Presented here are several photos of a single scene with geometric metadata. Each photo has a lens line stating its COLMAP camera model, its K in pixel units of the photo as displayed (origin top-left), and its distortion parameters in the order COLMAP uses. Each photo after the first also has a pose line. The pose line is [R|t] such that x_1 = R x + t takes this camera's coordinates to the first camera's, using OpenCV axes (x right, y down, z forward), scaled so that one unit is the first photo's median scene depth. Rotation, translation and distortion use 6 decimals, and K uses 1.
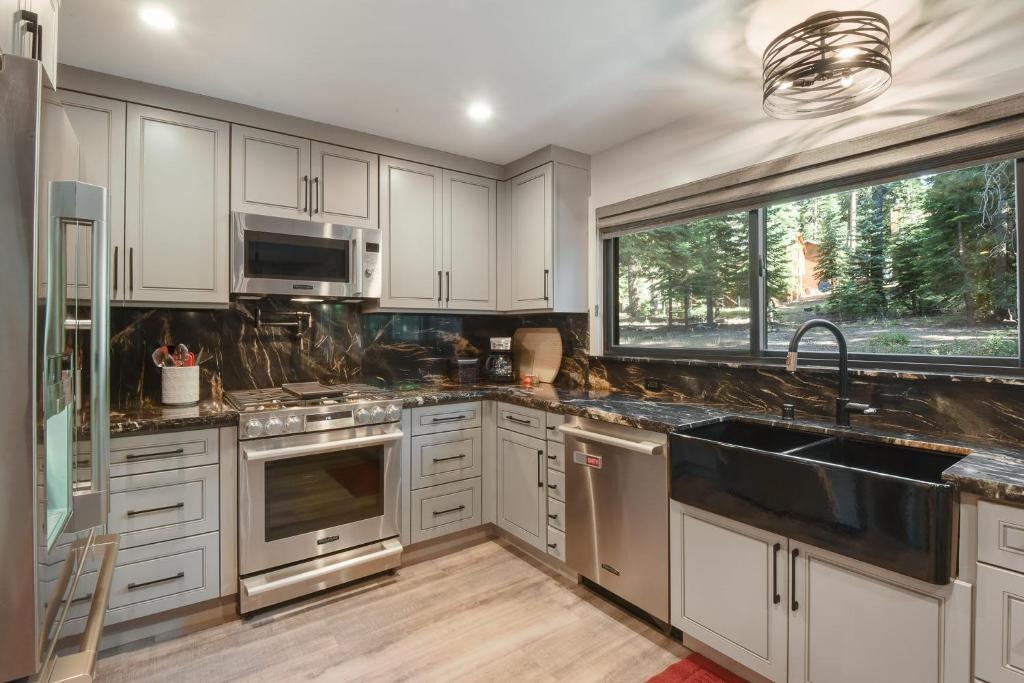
lens RADIAL K [[487.3, 0, 514.4], [0, 487.3, 331.4], [0, 0, 1]] dist [0.016572, -0.022416]
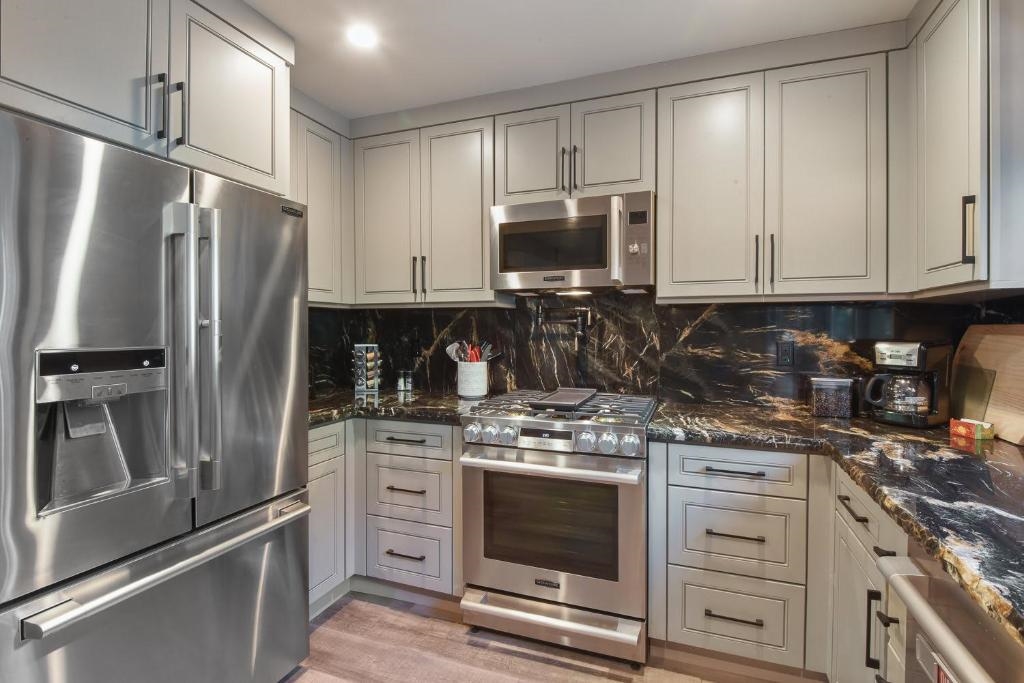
lens RADIAL K [[487.3, 0, 514.4], [0, 487.3, 331.4], [0, 0, 1]] dist [0.016572, -0.022416]
pose [[0.549367, 0.008220, -0.835540, 0.231846], [-0.003425, 0.999965, 0.007586, -0.002889], [0.835574, -0.001305, 0.549376, 0.429985]]
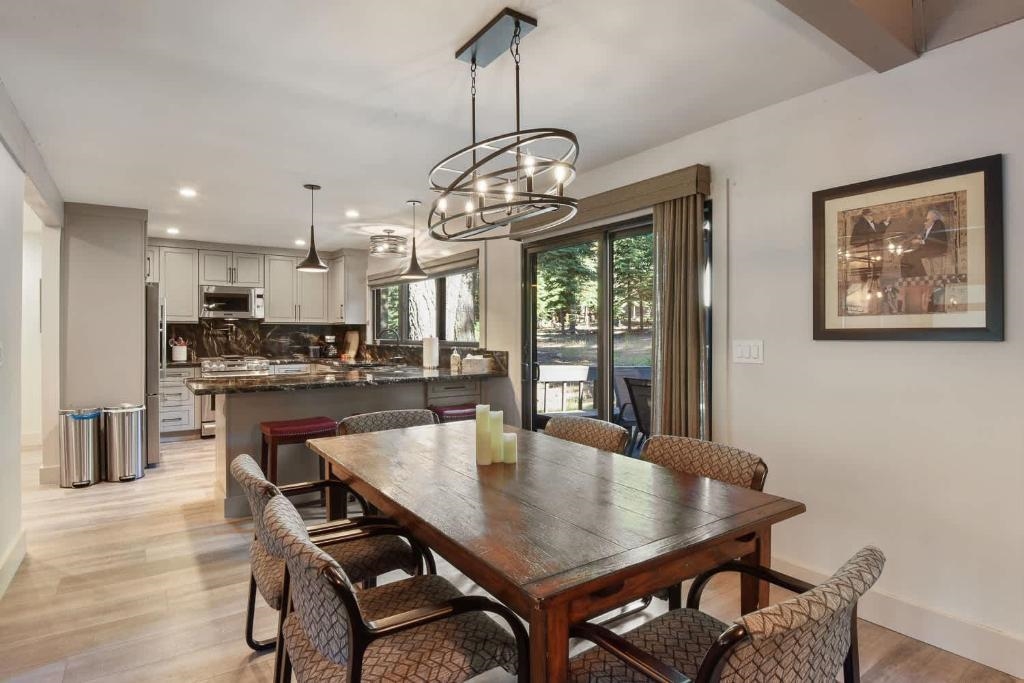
lens RADIAL K [[528.3, 0, 509.9], [0, 528.3, 339.1], [0, 0, 1]] dist [-0.000979, -0.000590]
pose [[0.999862, 0.001611, -0.016528, 0.940462], [-0.001497, 0.999975, 0.006876, 0.011581], [0.016538, -0.006851, 0.999840, -1.494348]]
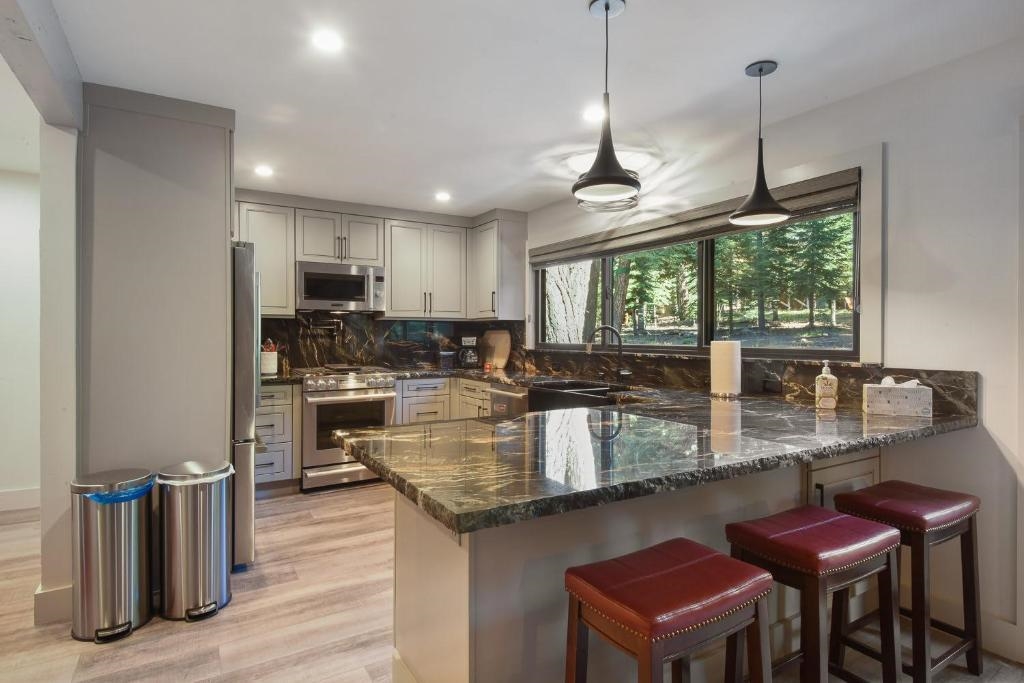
lens RADIAL K [[528.1, 0, 512.0], [0, 528.1, 341.5], [0, 0, 1]] dist [0.025016, -0.000247]
pose [[0.996127, 0.004179, -0.087823, 0.289867], [-0.003213, 0.999933, 0.011146, 0.009844], [0.087864, -0.010821, 0.996074, -0.677101]]
